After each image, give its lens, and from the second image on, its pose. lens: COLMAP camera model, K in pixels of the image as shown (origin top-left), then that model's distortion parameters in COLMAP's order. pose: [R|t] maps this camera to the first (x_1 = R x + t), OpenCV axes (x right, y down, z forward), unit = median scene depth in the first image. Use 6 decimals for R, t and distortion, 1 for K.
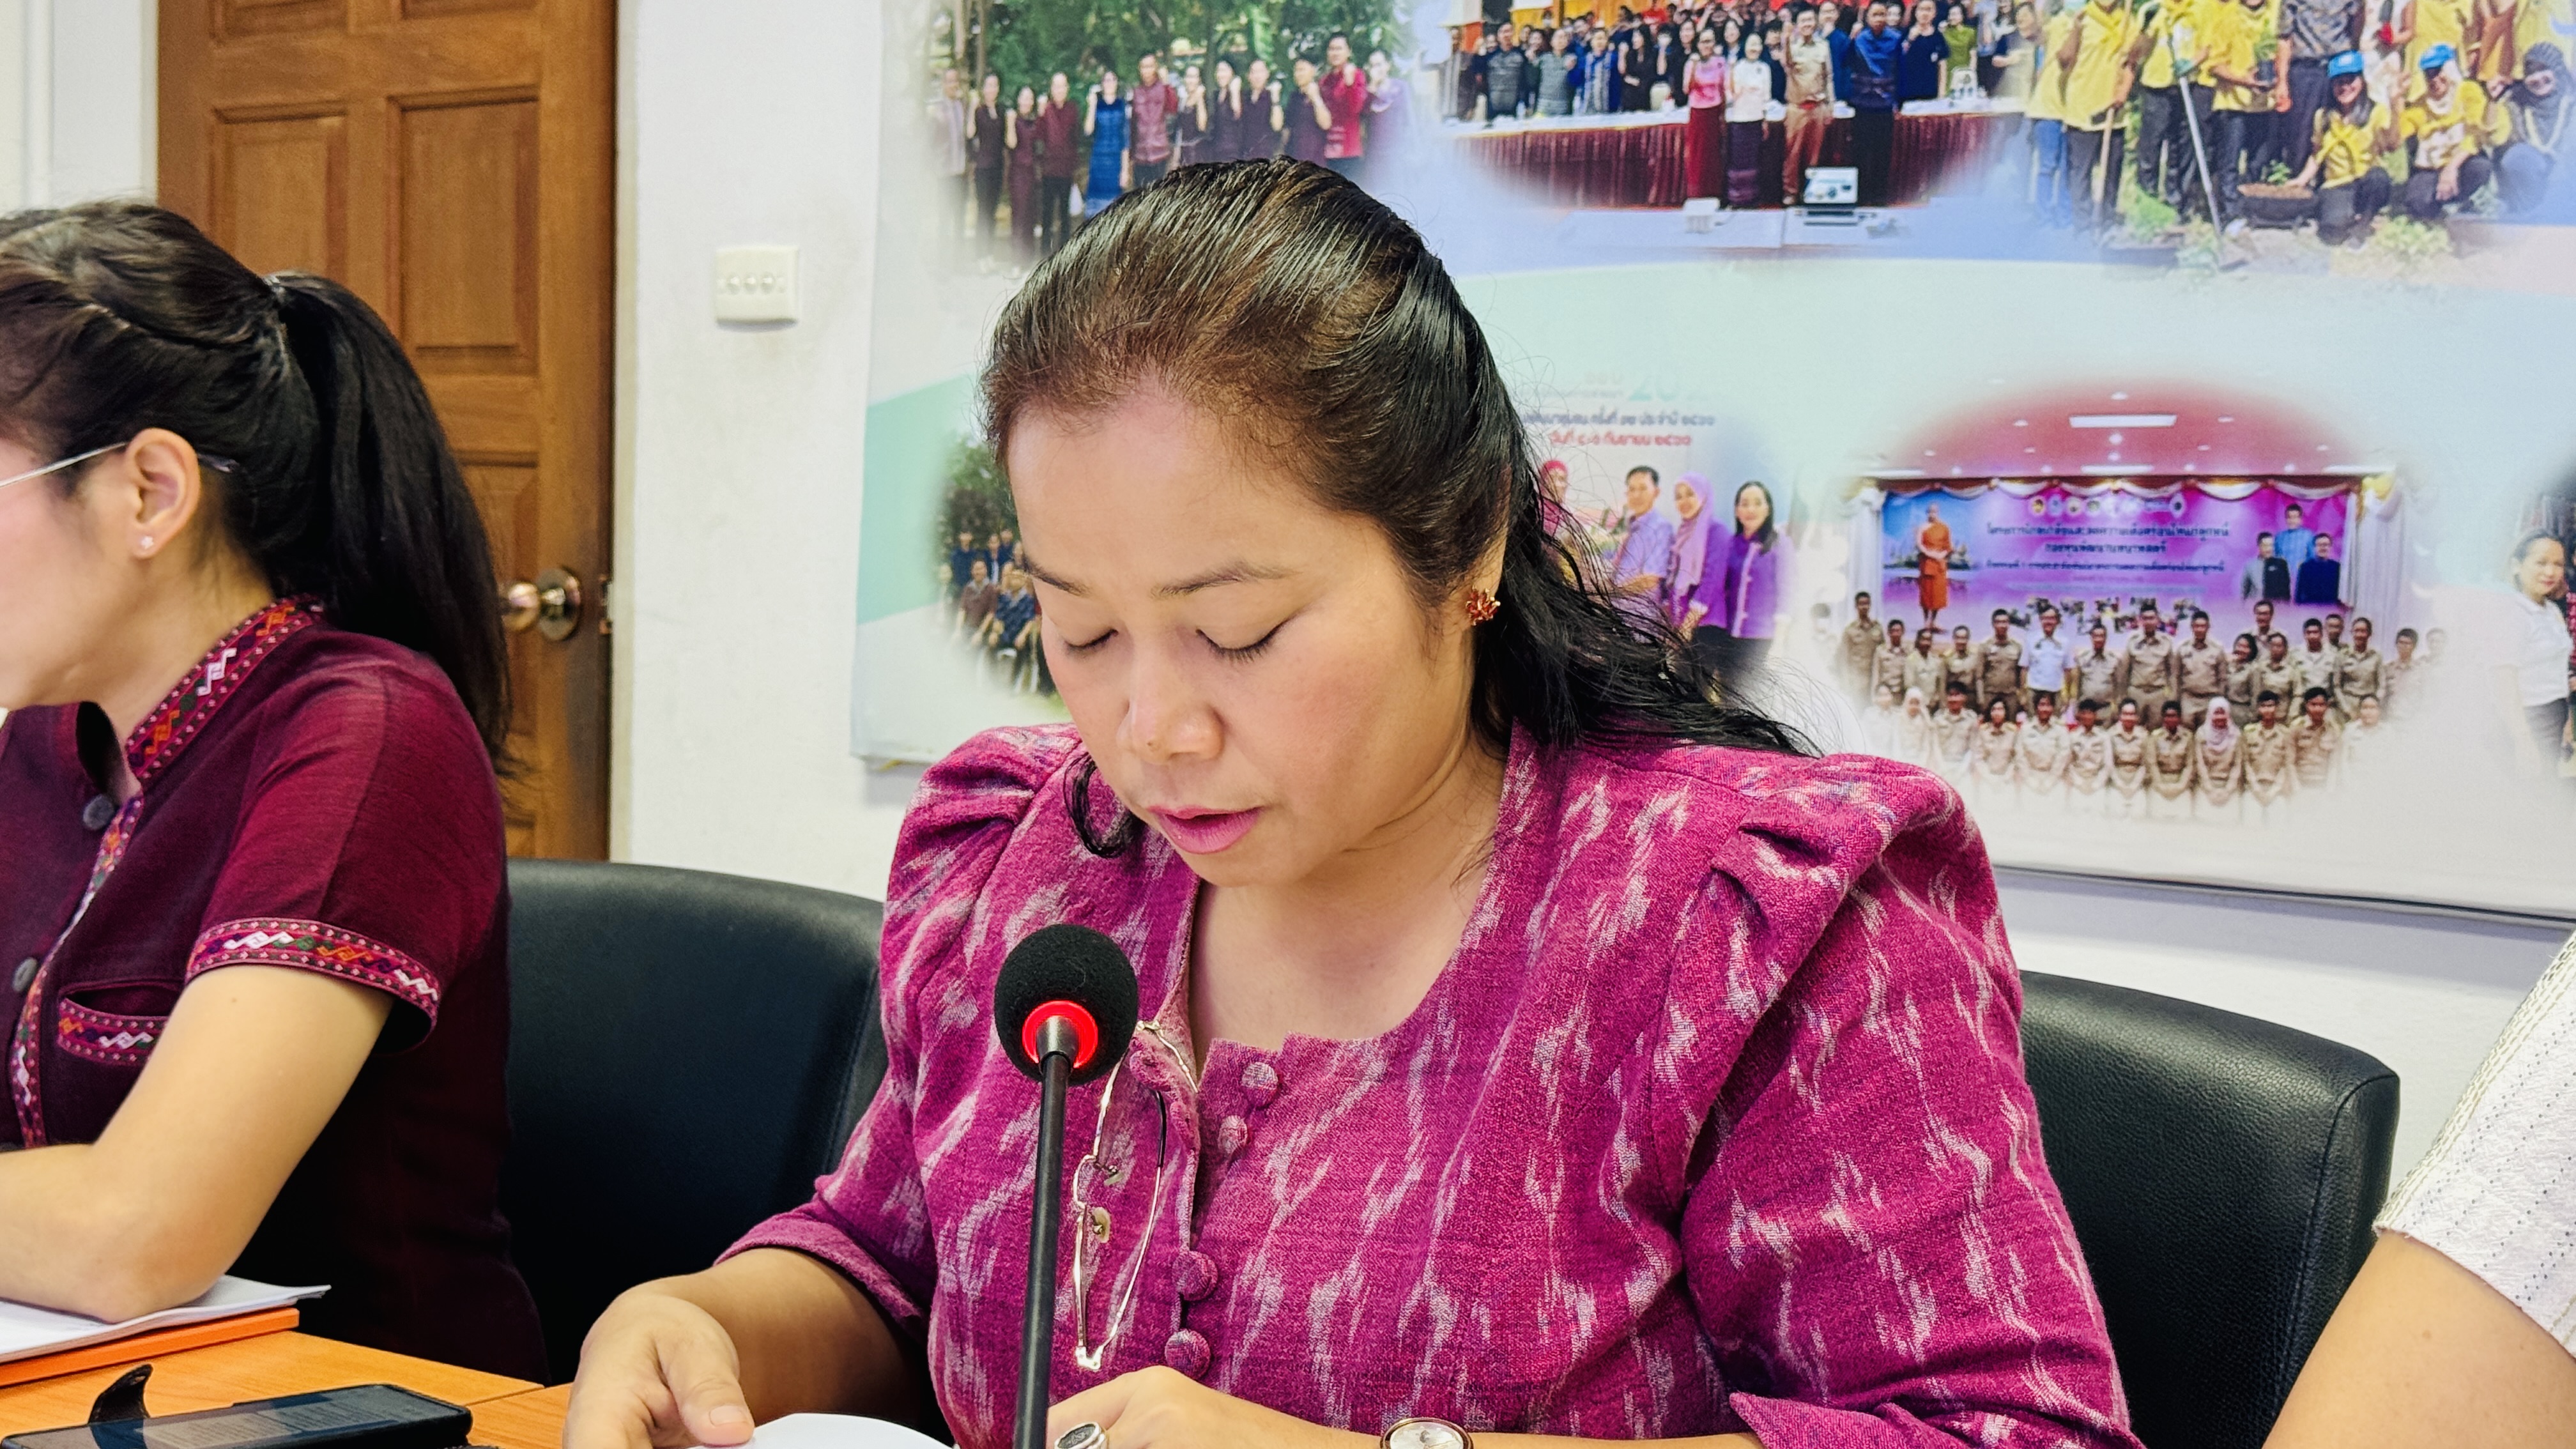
lens RADIAL K [[3589.6, 0, 1325.8], [0, 3589.6, 774.6], [0, 0, 1]] dist [0.118612, 0.000000]
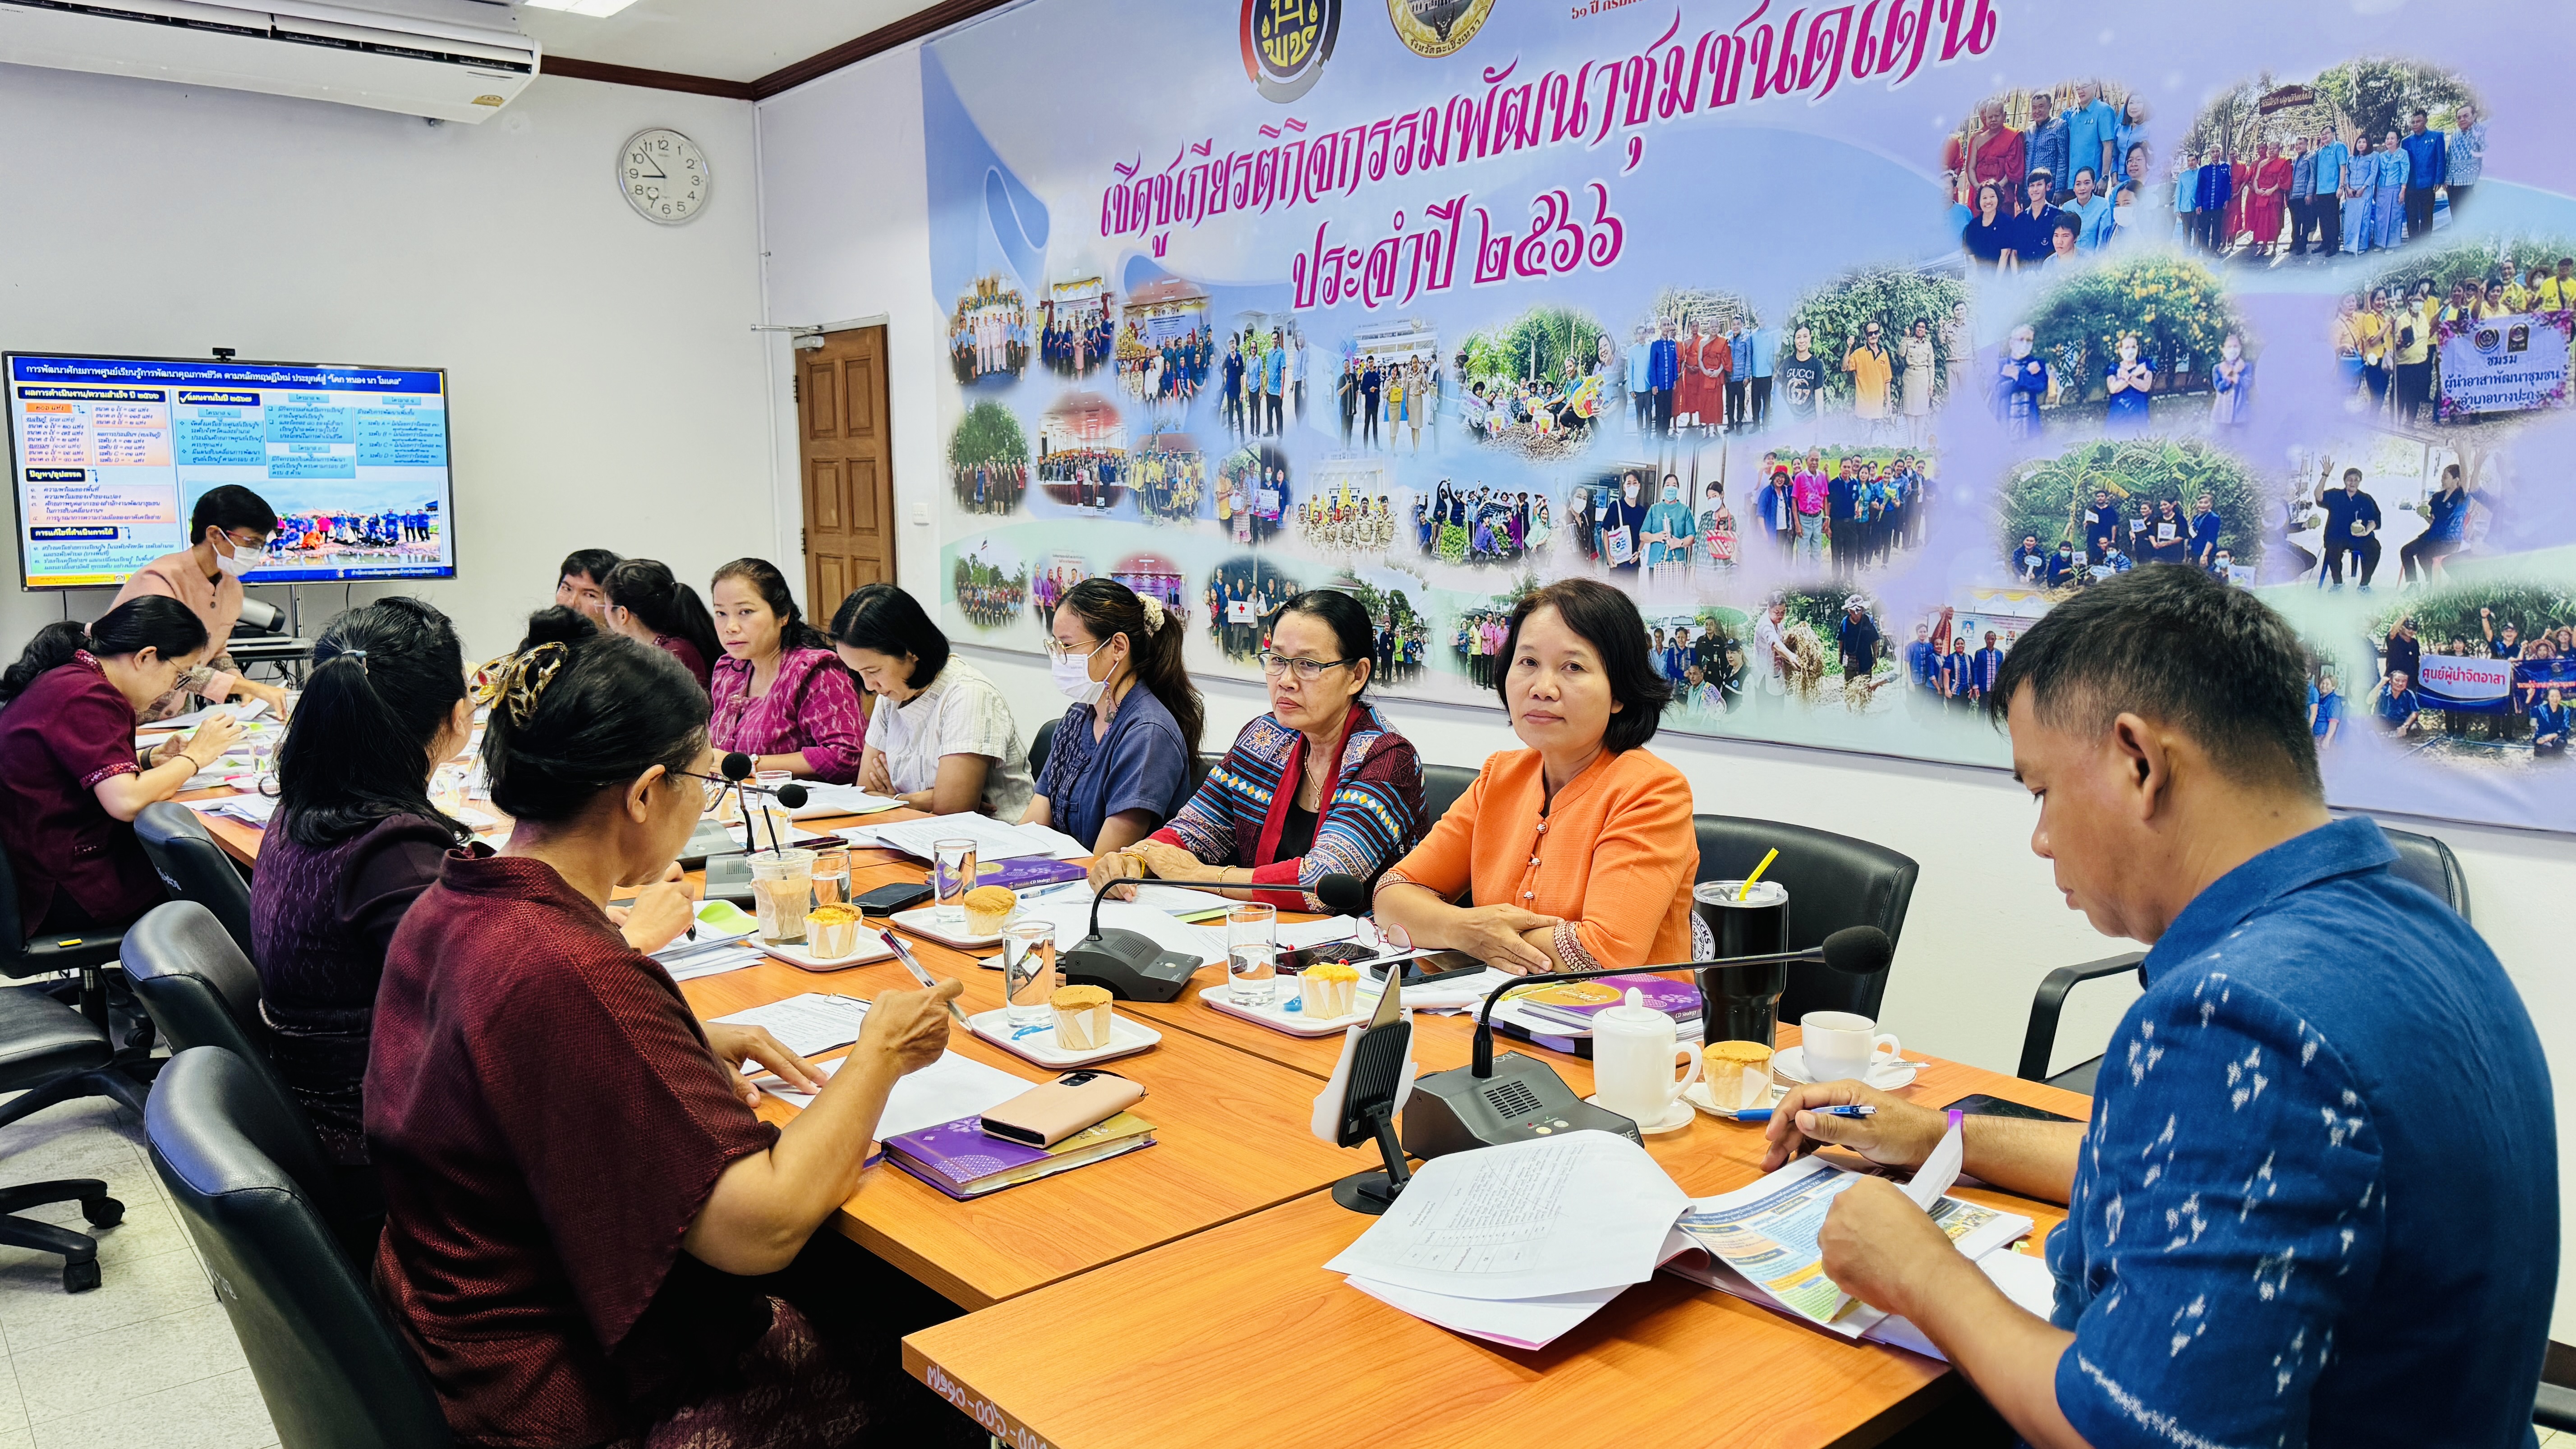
lens RADIAL K [[1792.3, 0, 1307.8], [0, 1792.3, 731.6], [0, 0, 1]] dist [0.086477, -0.104928]
pose [[0.975607, 0.000509, -0.219525, 0.861757], [0.012330, 0.998292, 0.057111, -0.015425], [0.219179, -0.058425, 0.973934, -1.014603]]
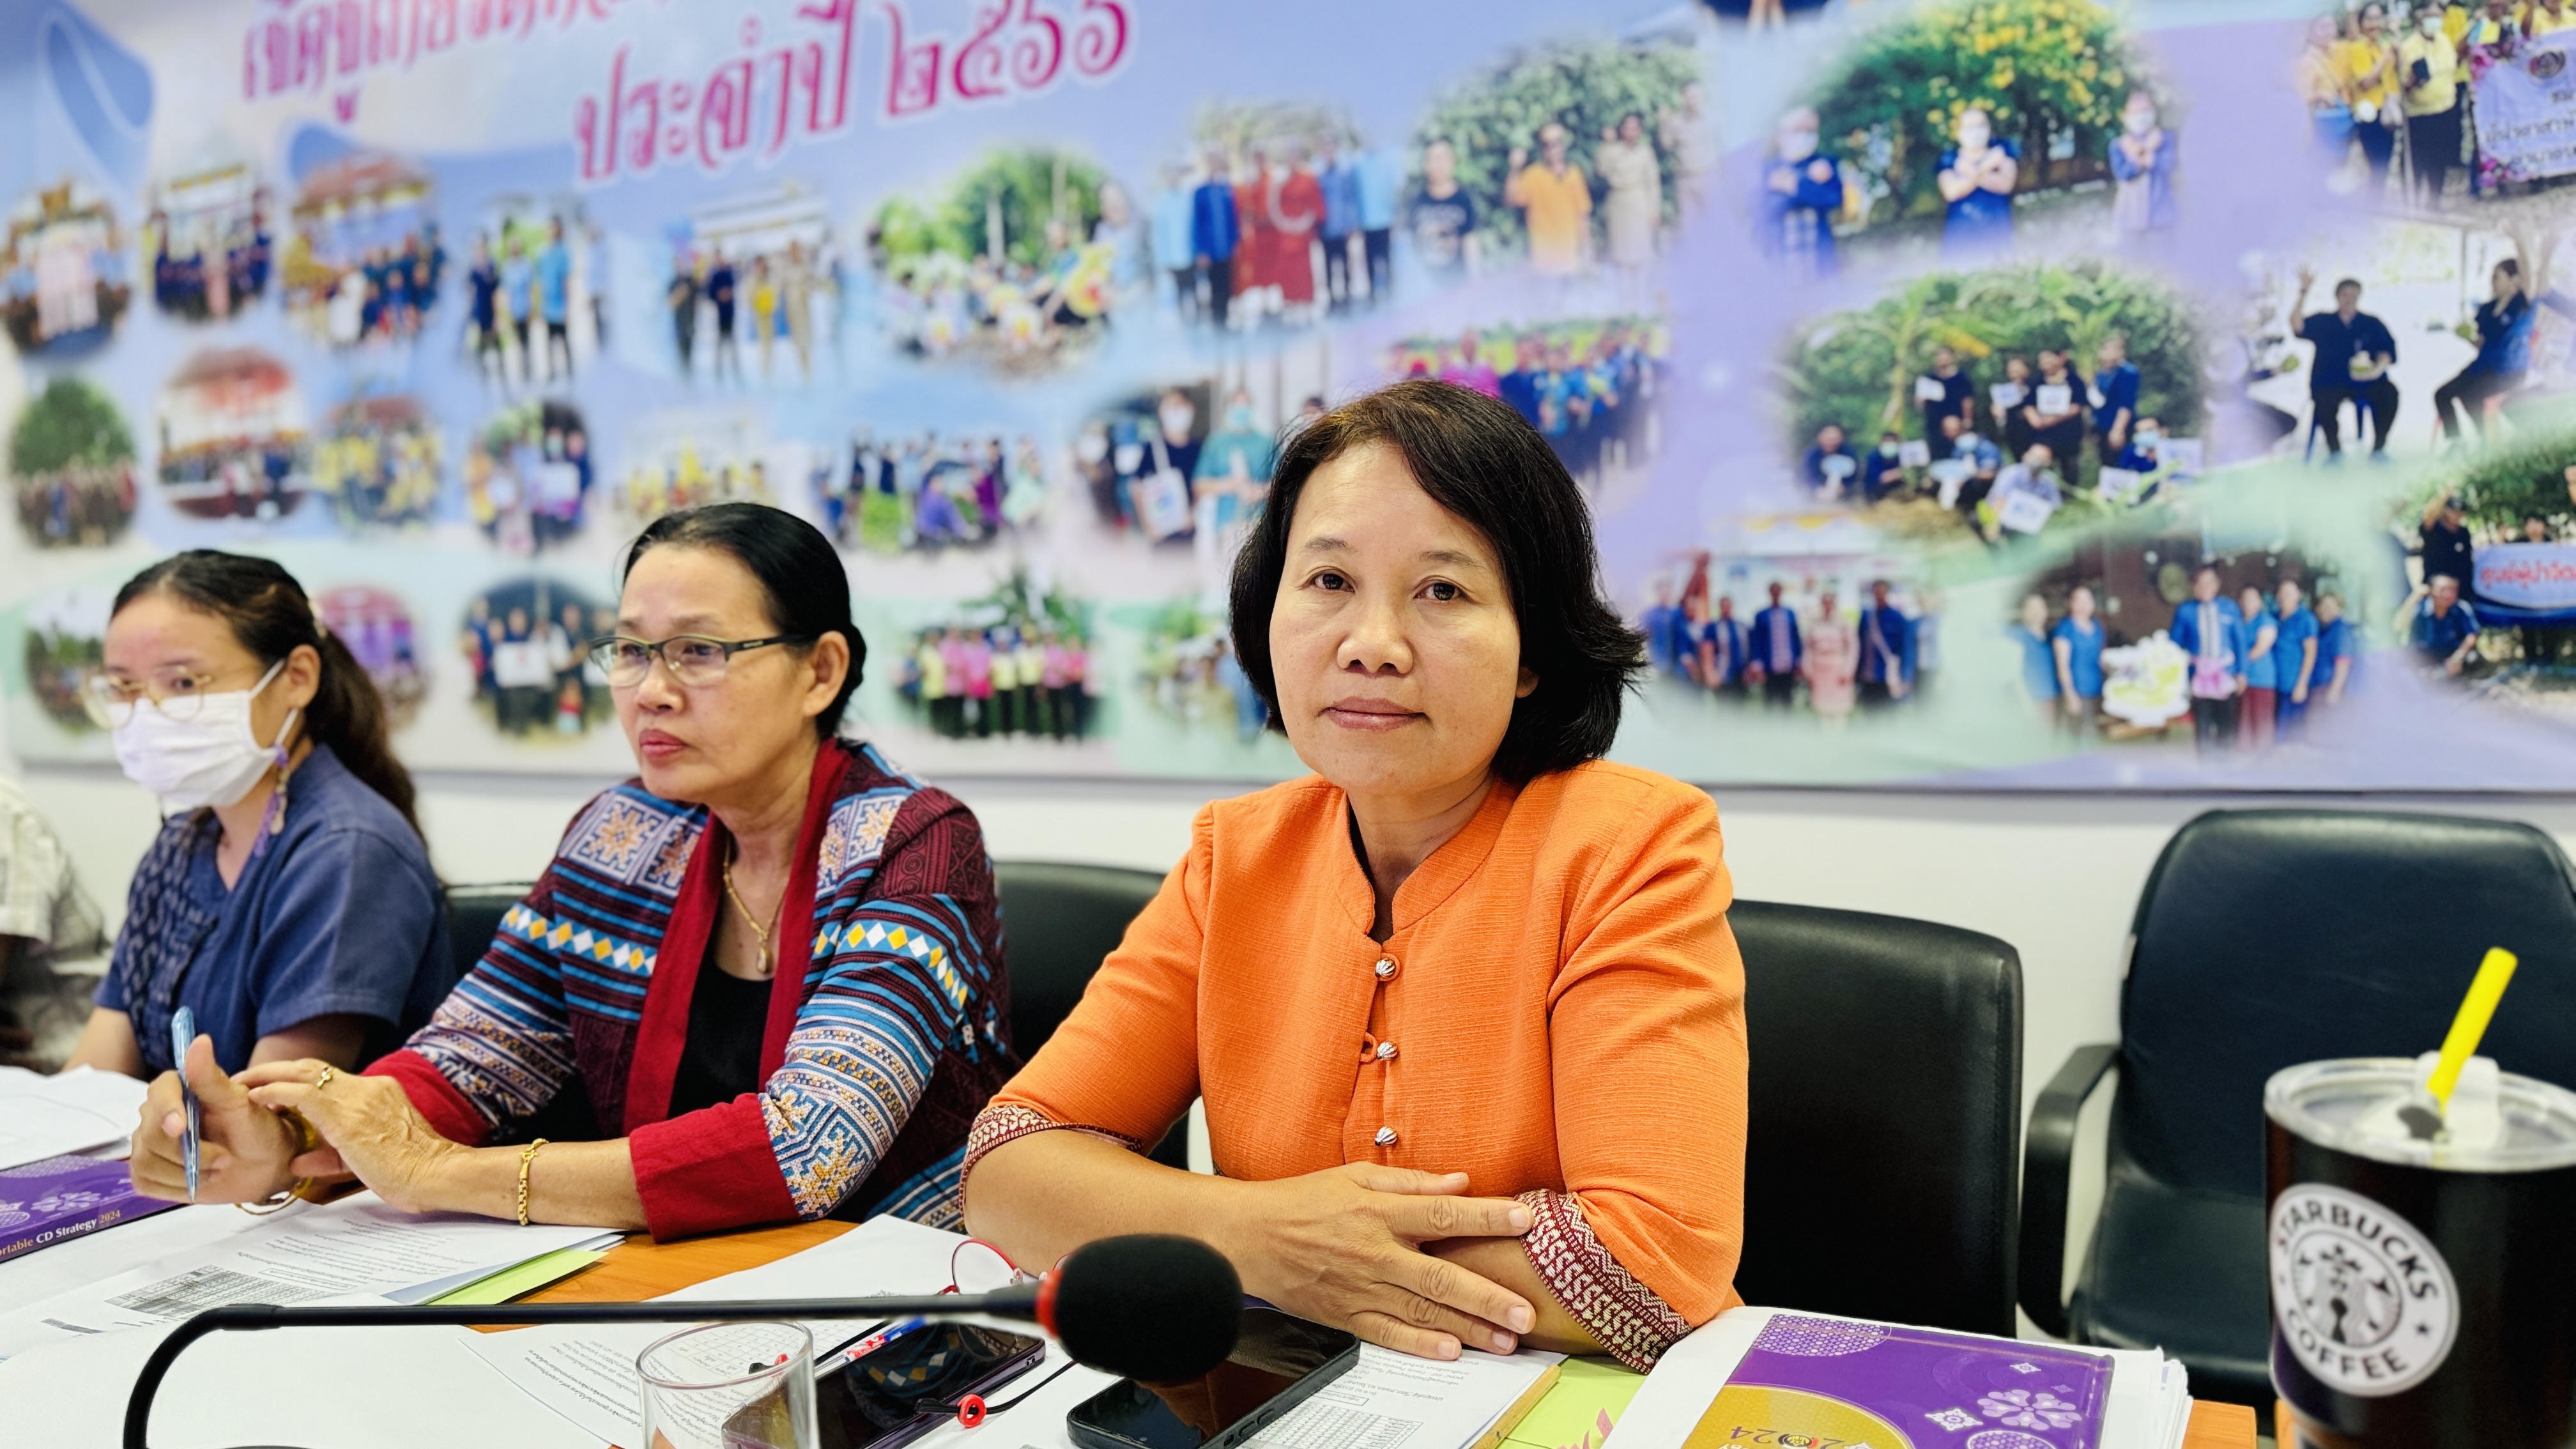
lens RADIAL K [[1792.3, 0, 1300.2], [0, 1792.3, 739.5], [0, 0, 1]] dist [0.086477, -0.104928]
pose [[0.985094, -0.081569, 0.151444, 0.696311], [0.078792, 0.996596, 0.024258, 0.030122], [-0.152907, -0.011964, 0.988168, -0.450255]]
